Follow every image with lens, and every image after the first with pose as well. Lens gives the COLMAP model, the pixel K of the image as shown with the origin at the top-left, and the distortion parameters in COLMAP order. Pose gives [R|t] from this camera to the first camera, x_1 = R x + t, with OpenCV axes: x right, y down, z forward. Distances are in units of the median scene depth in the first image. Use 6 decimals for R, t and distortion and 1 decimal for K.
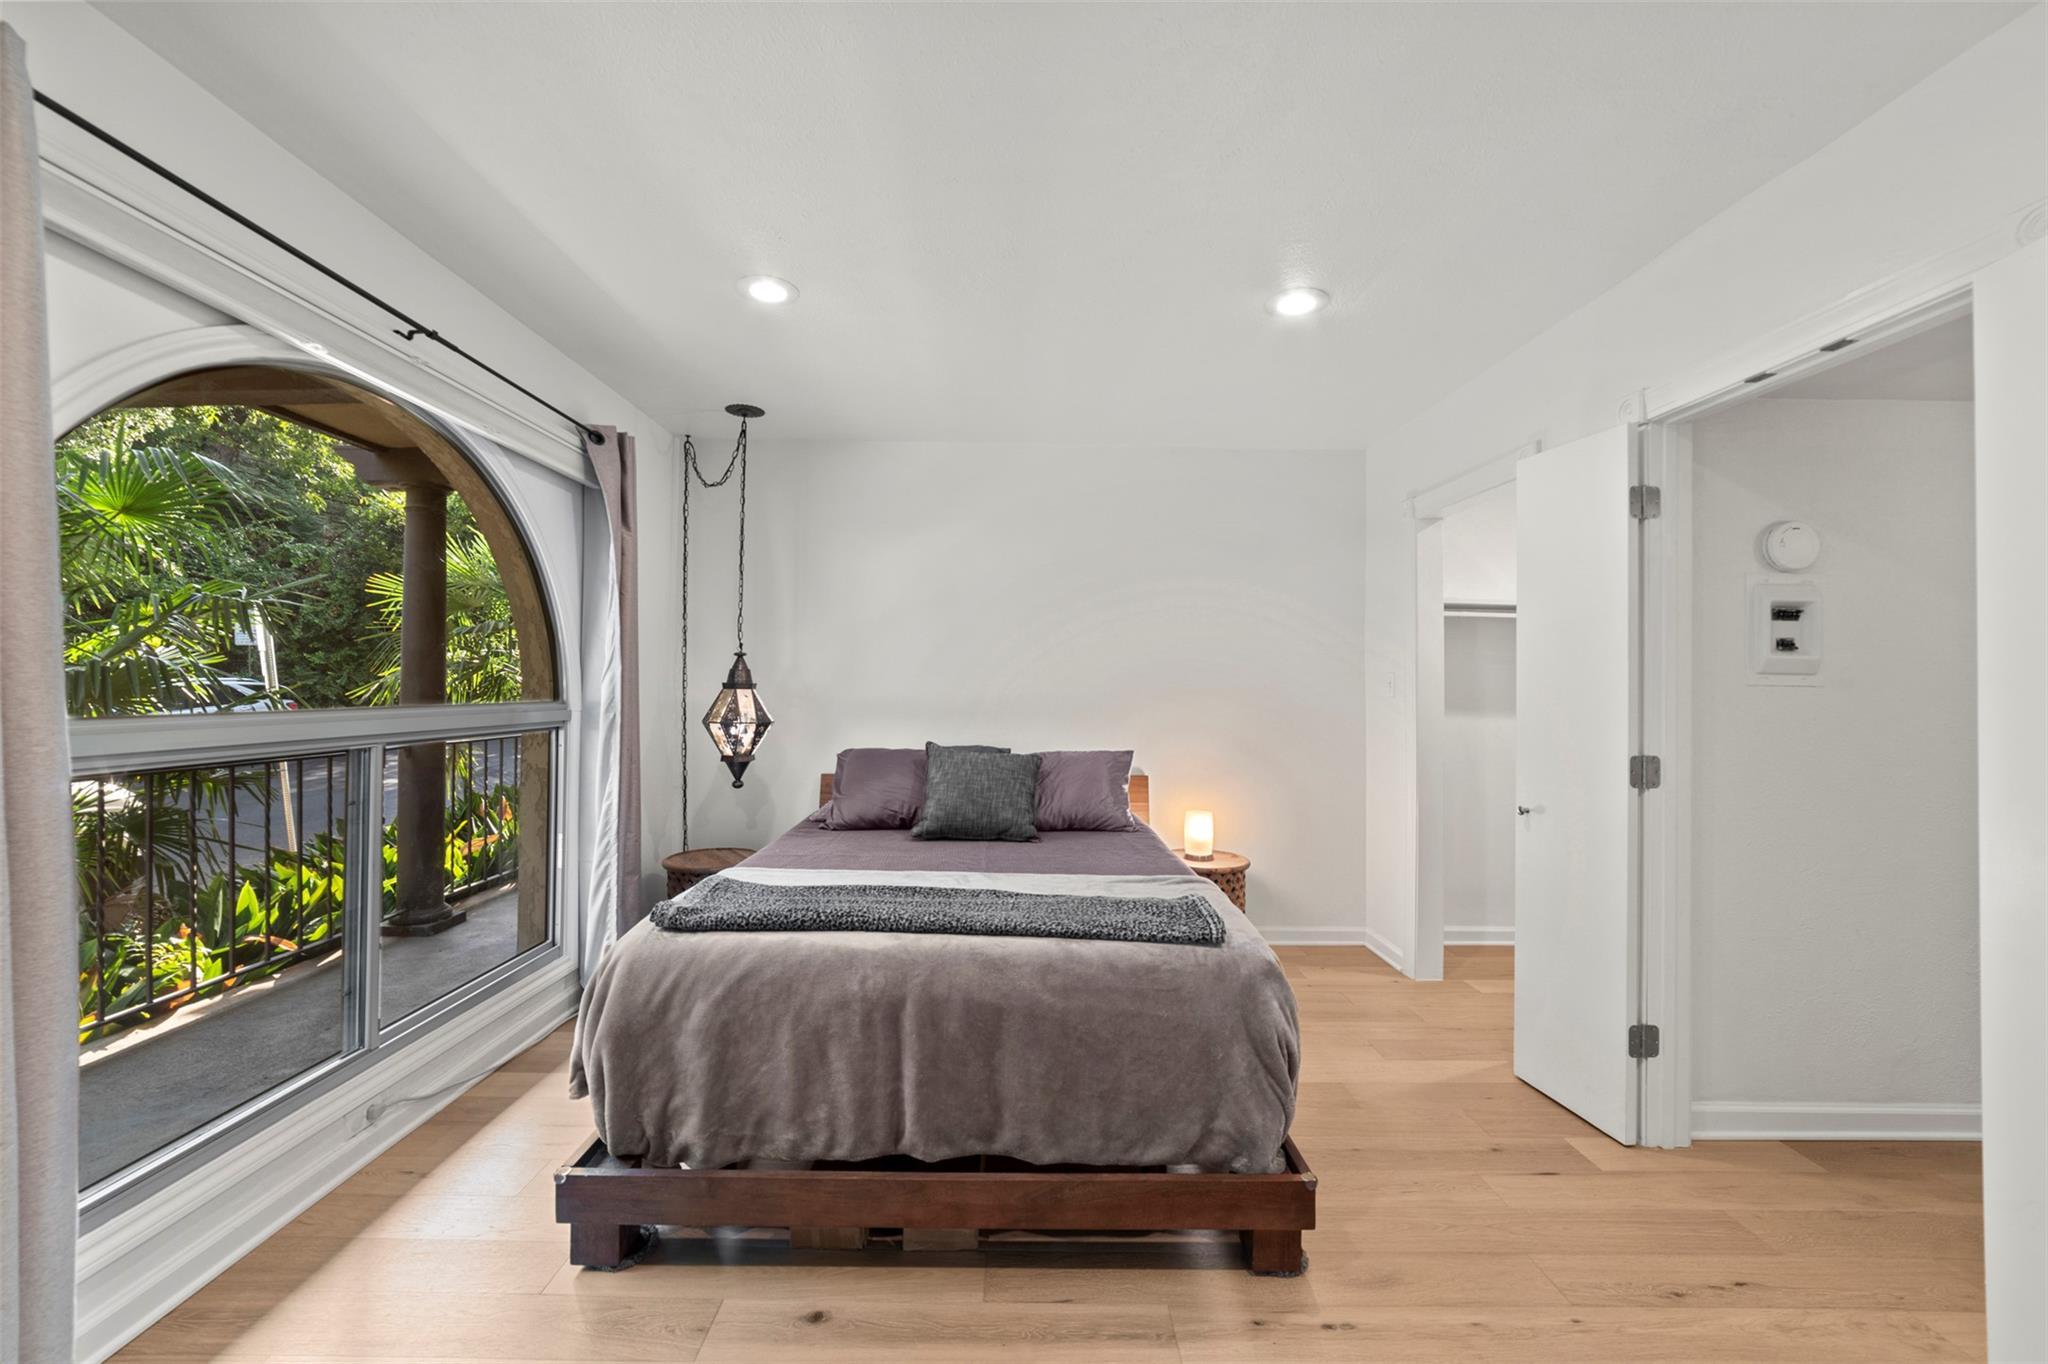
lens RADIAL K [[805.2, 0, 1023.7], [0, 805.2, 673.2], [0, 0, 1]] dist [-0.018023, 0.007227]
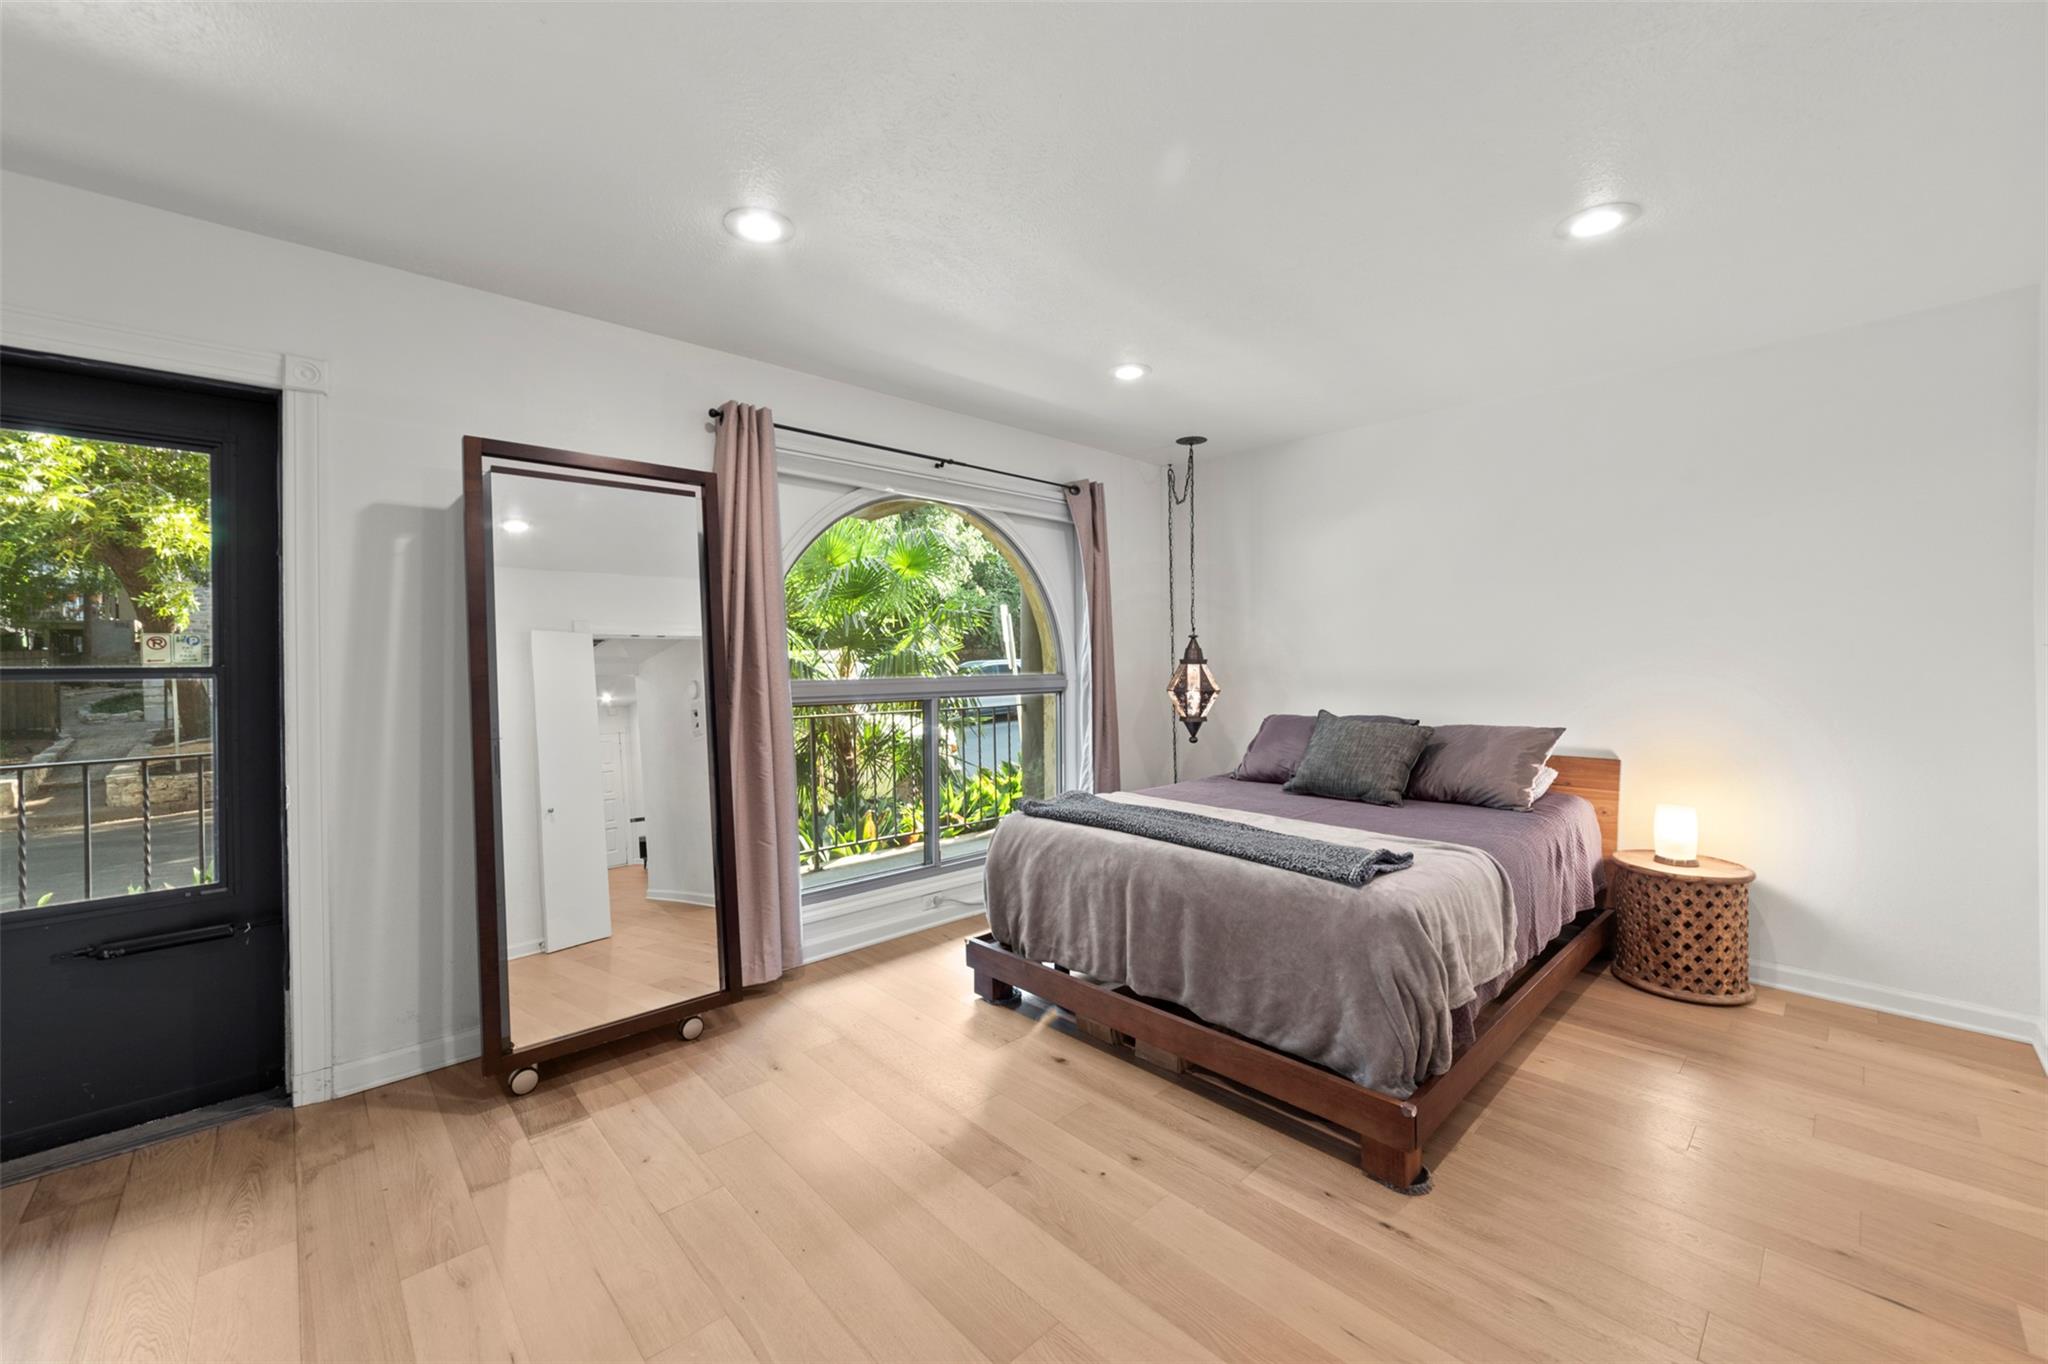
lens RADIAL K [[821.6, 0, 1016.4], [0, 821.6, 670.8], [0, 0, 1]] dist [-0.008704, 0.000246]
pose [[0.671061, -0.006667, -0.741372, 0.771163], [0.027110, 0.999511, 0.015551, 0.005282], [0.740907, -0.030534, 0.670914, -0.116468]]
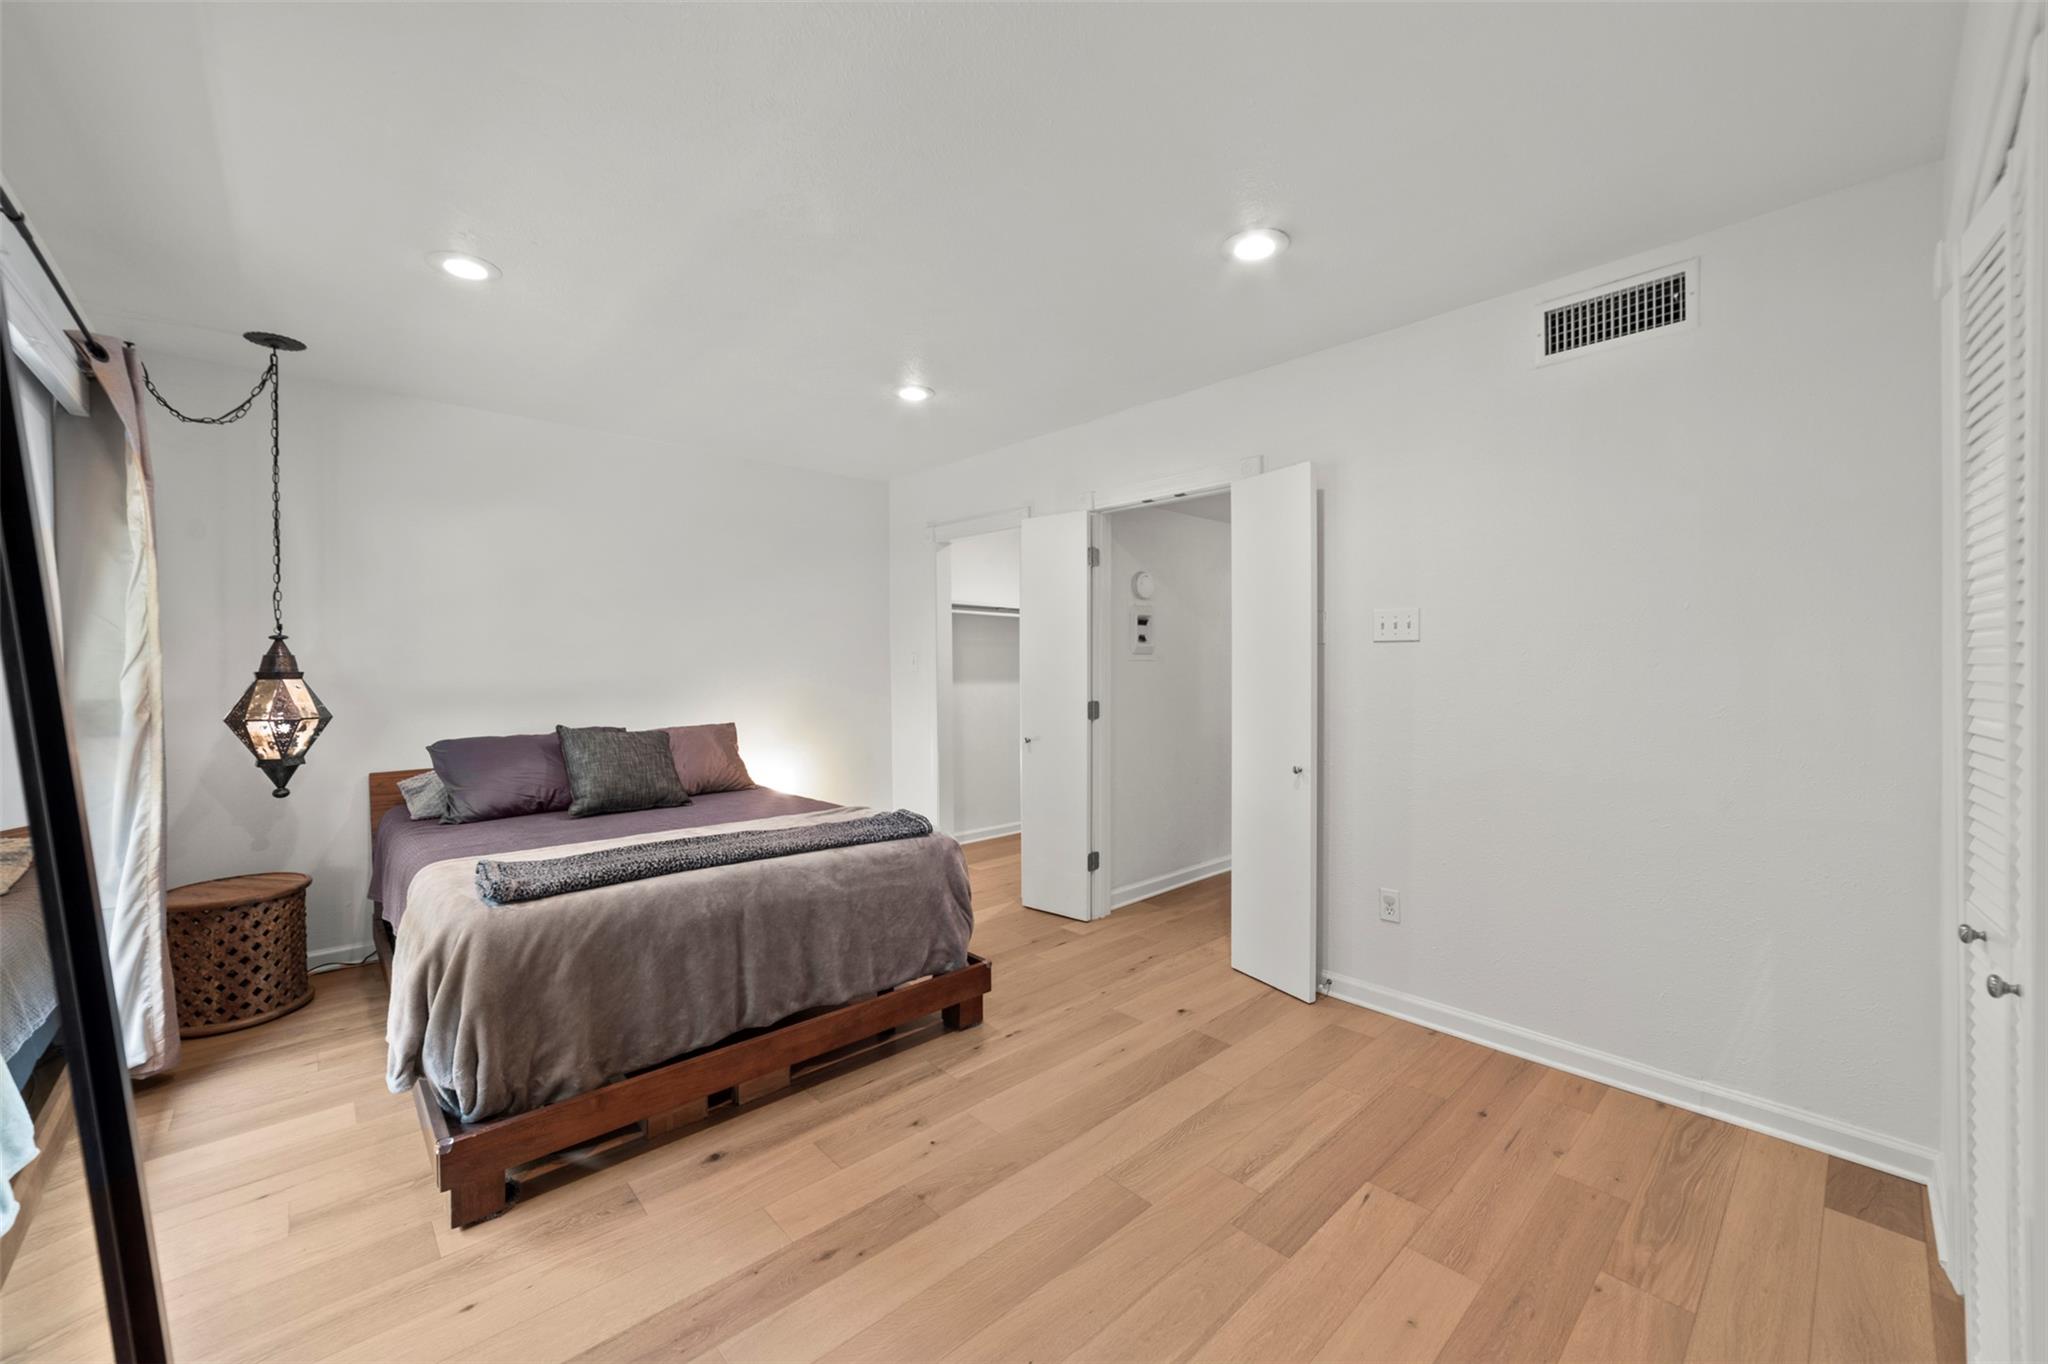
lens RADIAL K [[805.2, 0, 1023.7], [0, 805.2, 673.2], [0, 0, 1]] dist [-0.018023, 0.007227]
pose [[0.734487, -0.024375, 0.678185, -0.654094], [0.003706, 0.999484, 0.031909, -0.018694], [-0.678613, -0.020923, 0.734198, -0.244974]]
